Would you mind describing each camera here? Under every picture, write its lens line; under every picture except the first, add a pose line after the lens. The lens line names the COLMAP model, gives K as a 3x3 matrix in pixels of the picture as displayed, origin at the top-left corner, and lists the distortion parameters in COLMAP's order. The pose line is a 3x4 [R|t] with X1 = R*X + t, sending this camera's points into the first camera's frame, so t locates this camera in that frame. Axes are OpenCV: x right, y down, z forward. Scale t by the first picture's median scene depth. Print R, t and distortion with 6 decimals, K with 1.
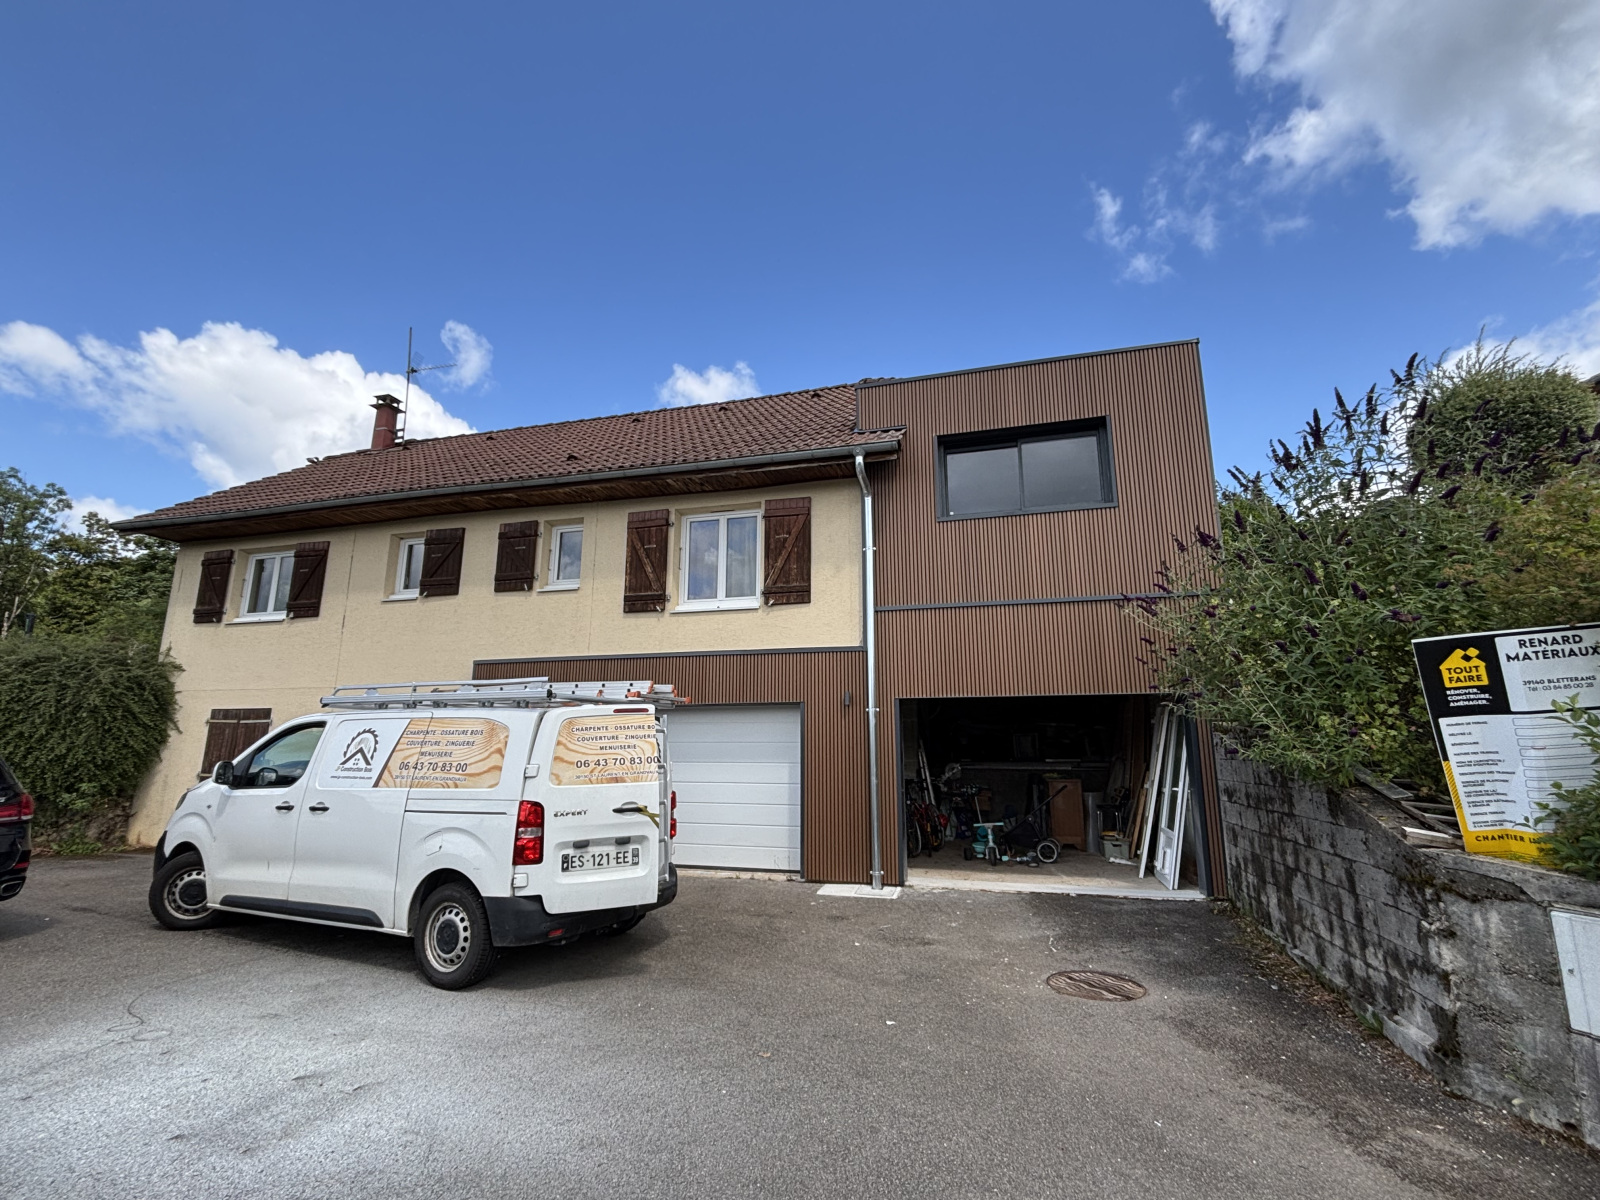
lens RADIAL K [[693.7, 0, 800.0], [0, 693.7, 600.0], [0, 0, 1]] dist [-0.000455, -0.000397]
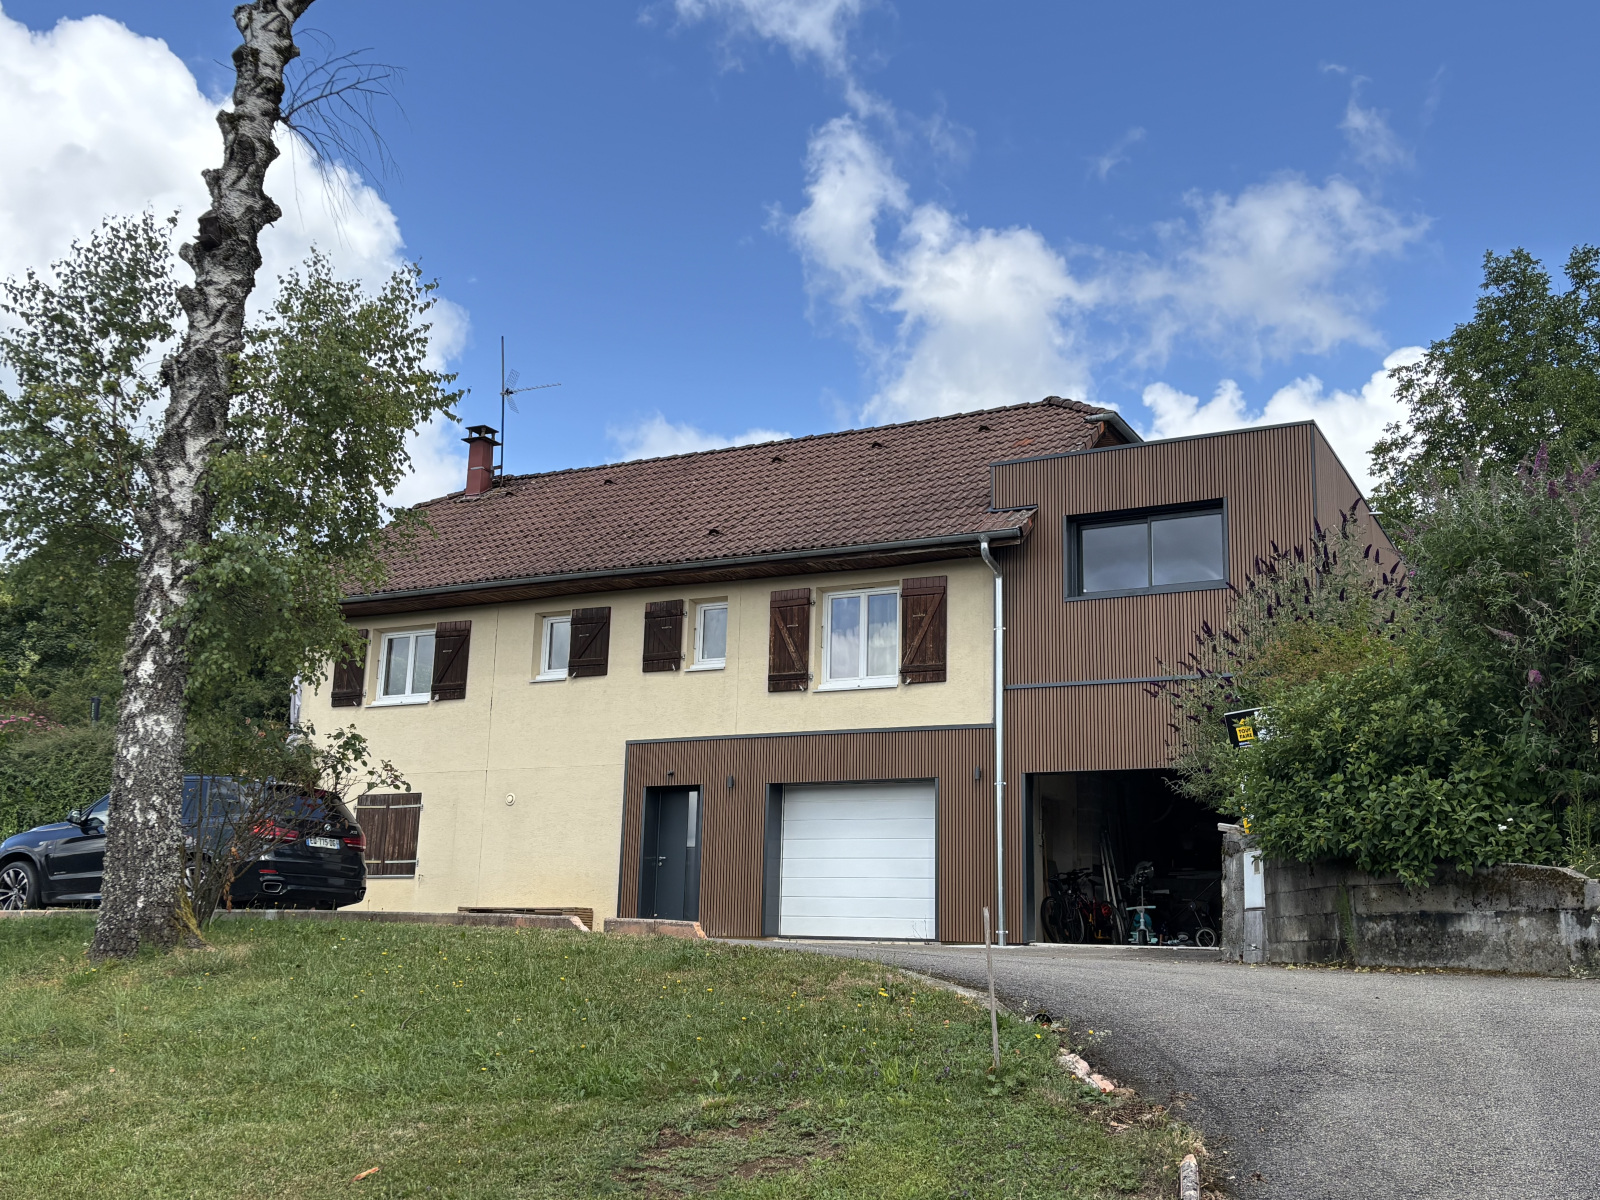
lens RADIAL K [[1625.9, 0, 800.0], [0, 1625.9, 600.0], [0, 0, 1]] dist [0.137570, -0.029594]
pose [[0.975267, -0.022557, -0.219876, 0.317272], [0.017585, 0.999544, -0.024542, -0.057040], [0.220330, 0.020069, 0.975219, -1.313513]]
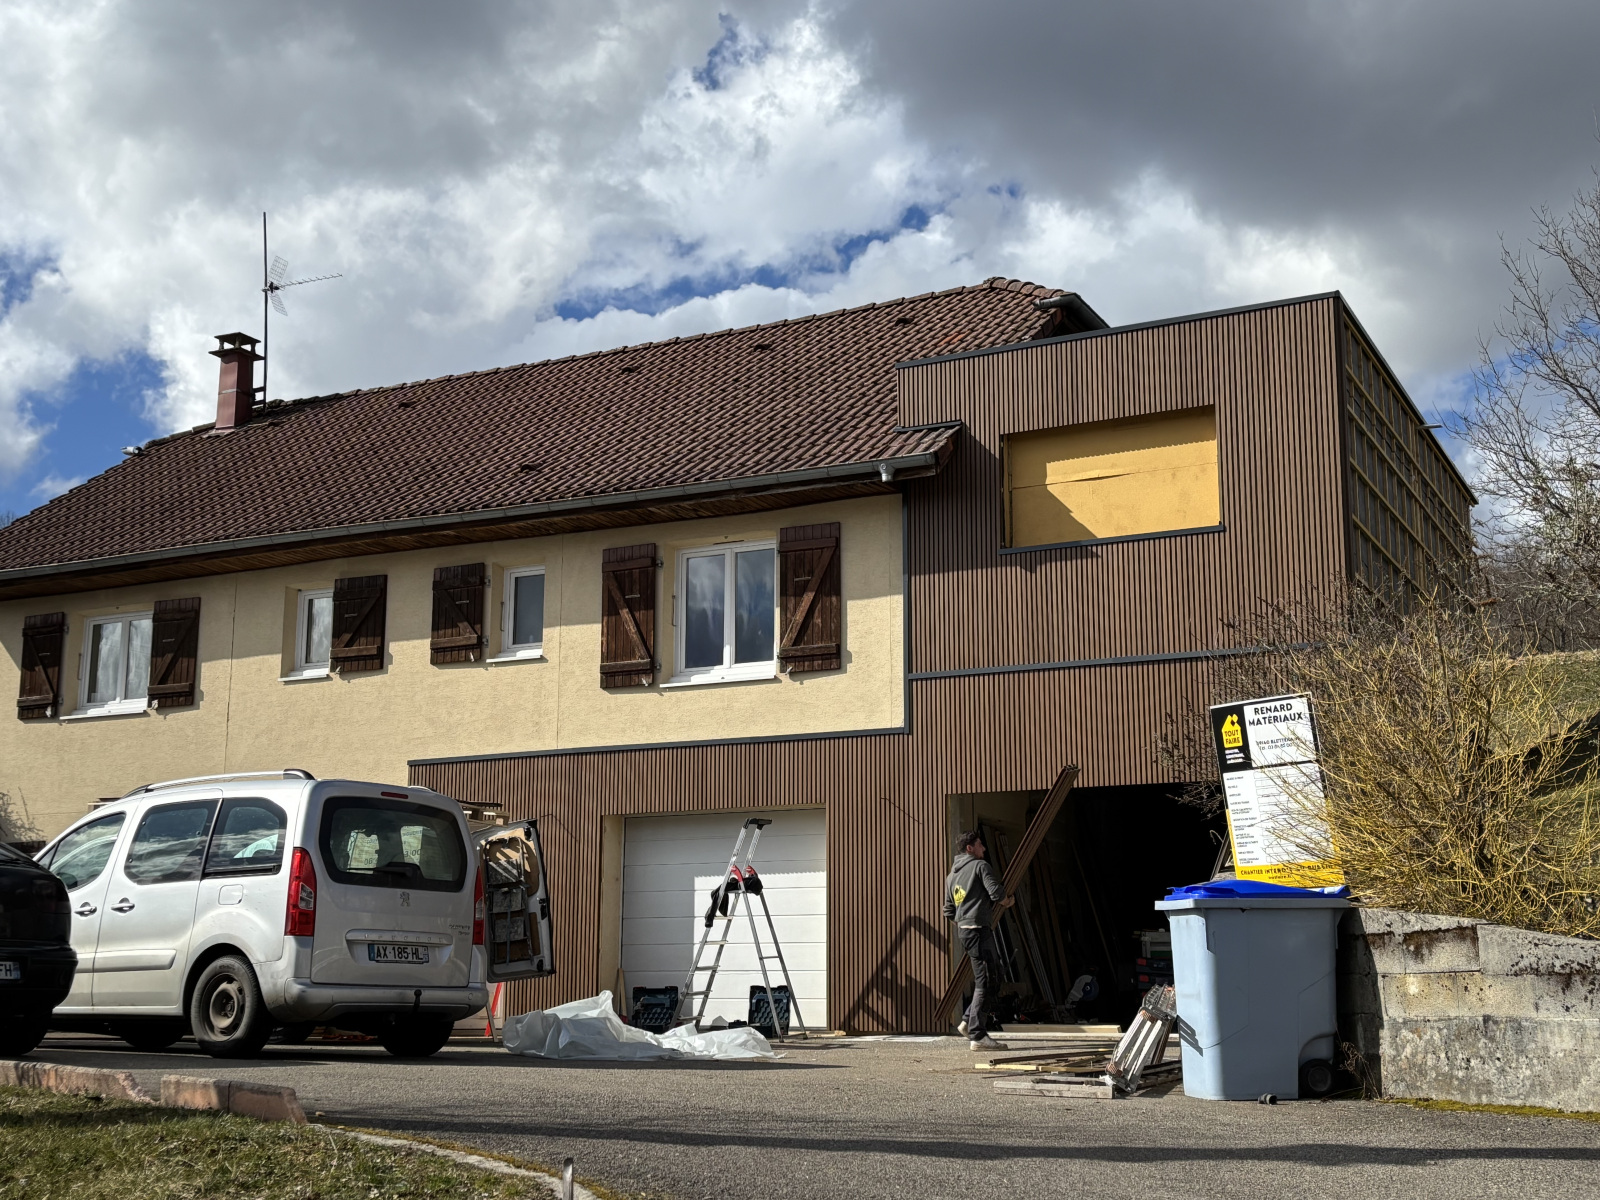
lens RADIAL K [[1974.6, 0, 800.0], [0, 1974.6, 600.0], [0, 0, 1]] dist [0.133611, -0.046206]
pose [[0.978818, -0.036598, -0.201435, 0.374129], [0.035700, 0.999330, -0.008093, -0.051132], [0.201596, 0.000730, 0.979469, -0.996018]]
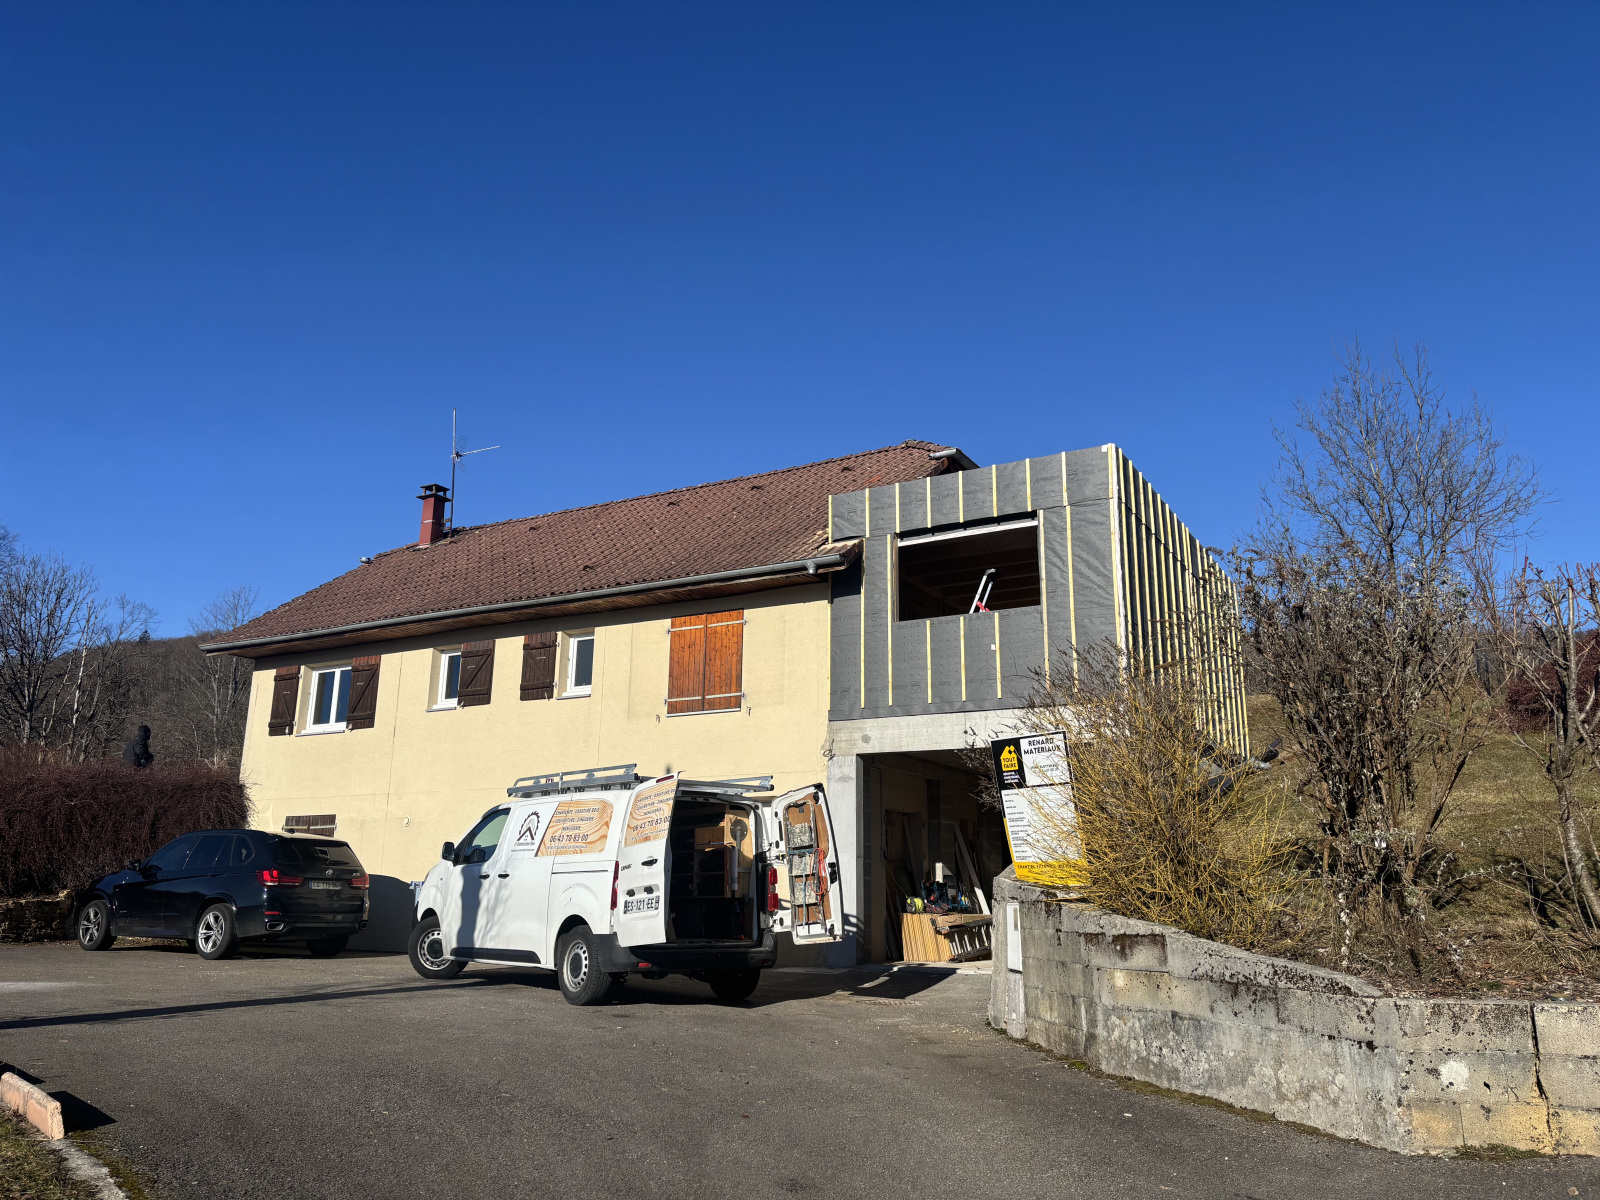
lens RADIAL K [[1173.3, 0, 800.0], [0, 1173.3, 600.0], [0, 0, 1]] dist [0.111409, 0.003112]
pose [[0.964958, -0.050605, -0.257478, 0.483171], [0.038189, 0.997864, -0.052998, -0.055543], [0.259610, 0.041308, 0.964830, -0.696194]]
